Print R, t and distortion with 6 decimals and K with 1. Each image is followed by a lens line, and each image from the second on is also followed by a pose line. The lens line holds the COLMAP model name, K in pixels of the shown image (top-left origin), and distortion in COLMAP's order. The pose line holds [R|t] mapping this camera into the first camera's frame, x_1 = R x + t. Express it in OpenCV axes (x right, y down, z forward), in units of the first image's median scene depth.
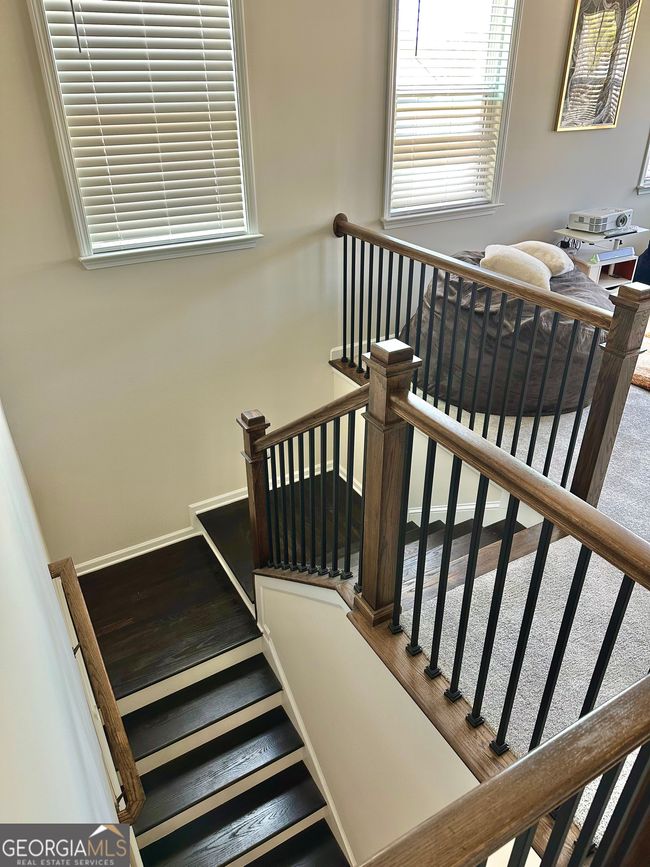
lens RADIAL K [[607.5, 0, 311.3], [0, 607.5, 434.3], [0, 0, 1]] dist [0.079973, -0.104252]
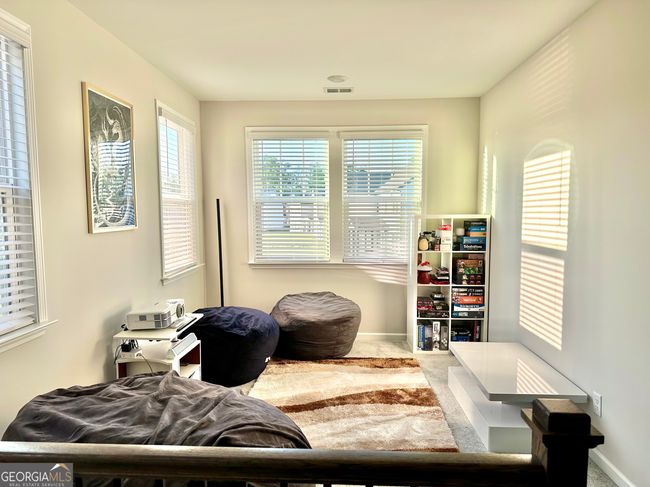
lens RADIAL K [[455.4, 0, 325.0], [0, 455.4, 243.5], [0, 0, 1]] dist [0.079973, -0.104252]
pose [[0.527199, -0.056697, 0.847848, 0.007527], [0.426031, 0.880944, -0.205999, -0.189415], [-0.735227, 0.469812, 0.488587, 0.415605]]
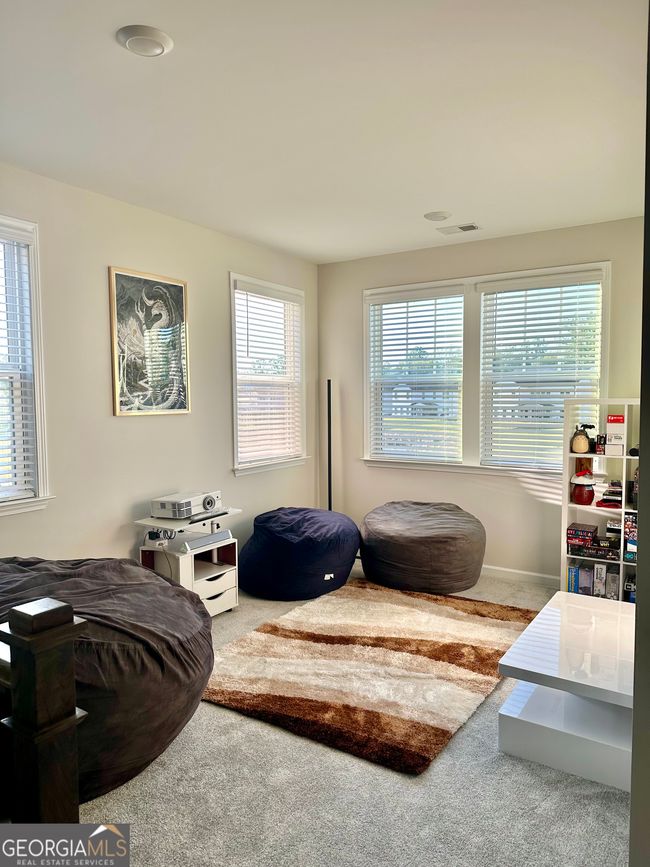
lens RADIAL K [[603.3, 0, 325.0], [0, 603.3, 433.5], [0, 0, 1]] dist [0.146858, -0.354045]
pose [[0.892152, -0.025610, 0.451009, 0.255616], [0.225680, 0.890140, -0.395878, -0.046404], [-0.391323, 0.454967, 0.799920, 0.174508]]
